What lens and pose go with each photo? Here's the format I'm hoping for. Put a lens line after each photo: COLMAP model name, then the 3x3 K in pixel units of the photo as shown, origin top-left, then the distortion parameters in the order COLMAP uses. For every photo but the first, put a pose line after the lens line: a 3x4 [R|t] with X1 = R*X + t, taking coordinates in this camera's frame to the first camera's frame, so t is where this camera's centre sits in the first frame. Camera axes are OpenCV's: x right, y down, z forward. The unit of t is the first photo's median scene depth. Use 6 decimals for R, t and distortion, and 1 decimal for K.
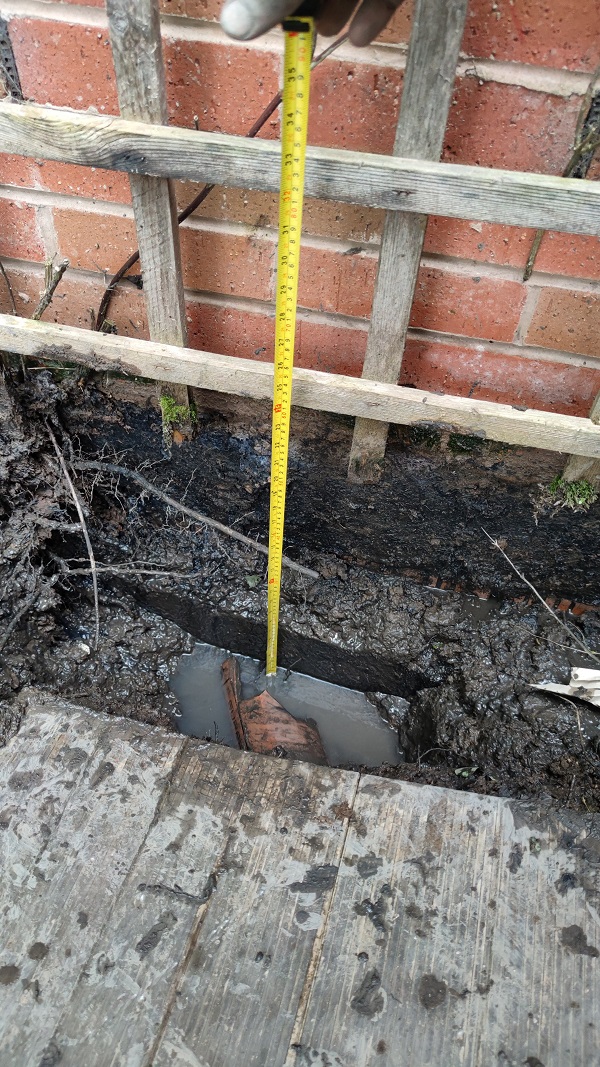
lens RADIAL K [[757.0, 0, 302.2], [0, 757.0, 536.4], [0, 0, 1]] dist [0.004097, -0.023496]
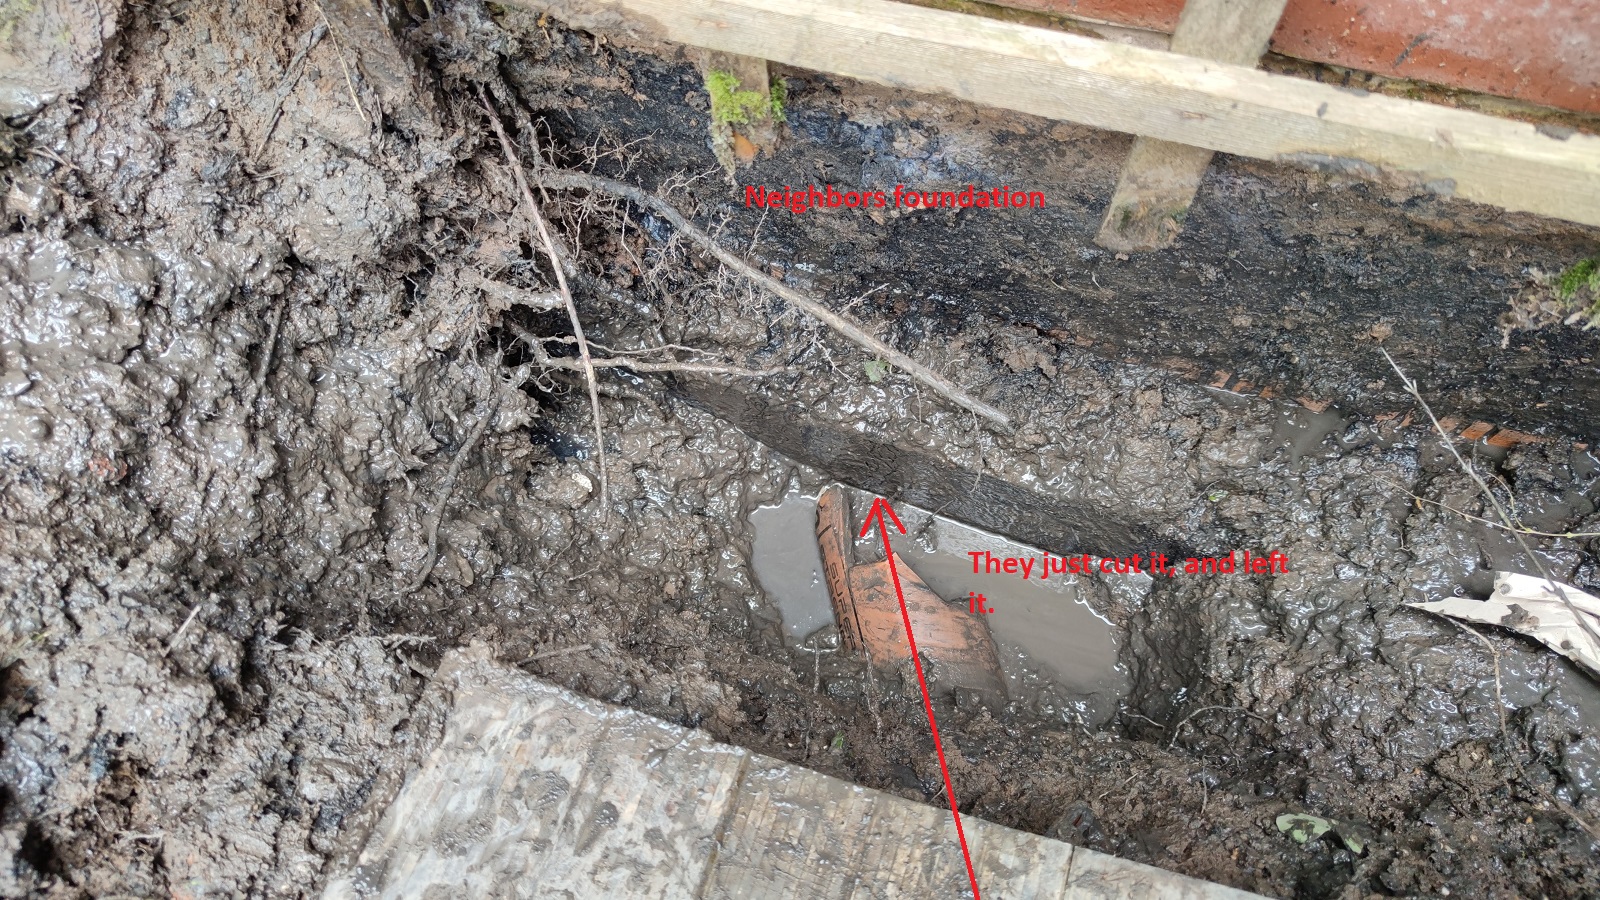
lens RADIAL K [[1135.1, 0, 788.1], [0, 1135.1, 449.4], [0, 0, 1]] dist [0.004097, -0.023496]
pose [[0.994779, 0.021489, -0.099769, -0.050118], [0.007333, 0.960004, 0.279889, -0.125569], [0.101793, -0.279160, 0.954834, 0.213934]]
